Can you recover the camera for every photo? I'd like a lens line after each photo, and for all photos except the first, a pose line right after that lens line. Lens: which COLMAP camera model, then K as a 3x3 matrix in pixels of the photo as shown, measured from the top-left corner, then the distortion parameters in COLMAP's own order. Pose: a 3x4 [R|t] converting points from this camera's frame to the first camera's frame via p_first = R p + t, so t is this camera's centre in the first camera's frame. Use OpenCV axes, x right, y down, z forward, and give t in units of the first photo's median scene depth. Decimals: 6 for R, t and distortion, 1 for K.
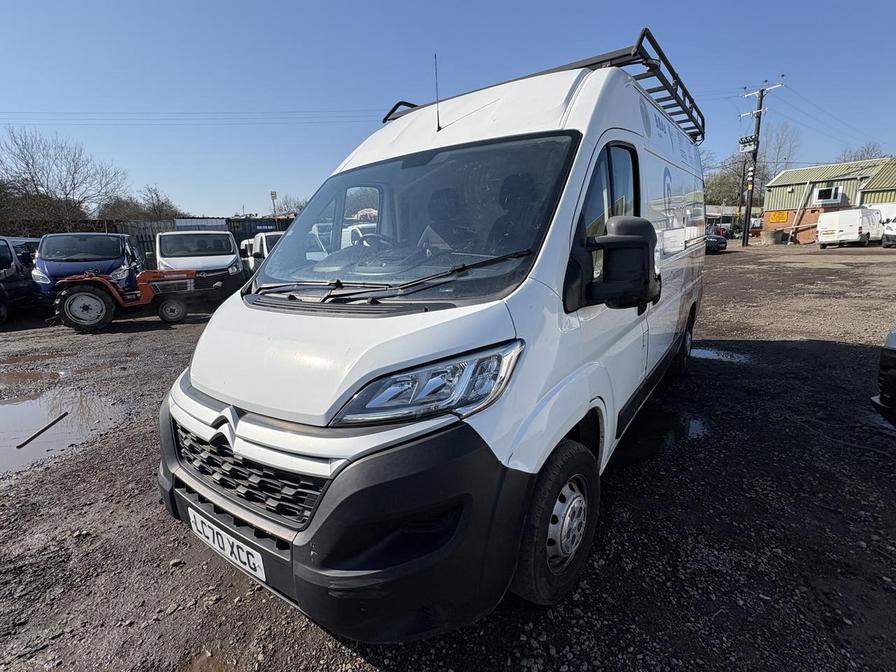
lens RADIAL K [[443.6, 0, 447.2], [0, 443.6, 336.8], [0, 0, 1]] dist [-0.001522, -0.000070]
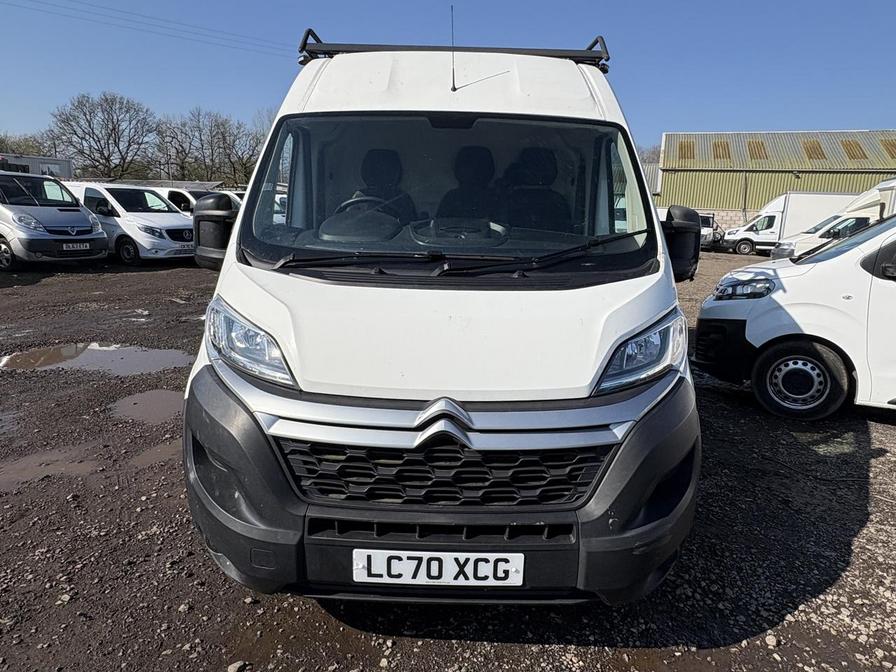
lens RADIAL K [[570.7, 0, 447.4], [0, 570.7, 335.8], [0, 0, 1]] dist [0.000683, 0.000700]
pose [[0.809547, -0.051817, 0.584764, -1.105383], [0.062784, 0.998026, 0.001520, 0.040539], [-0.583689, 0.035484, 0.811202, 0.134288]]
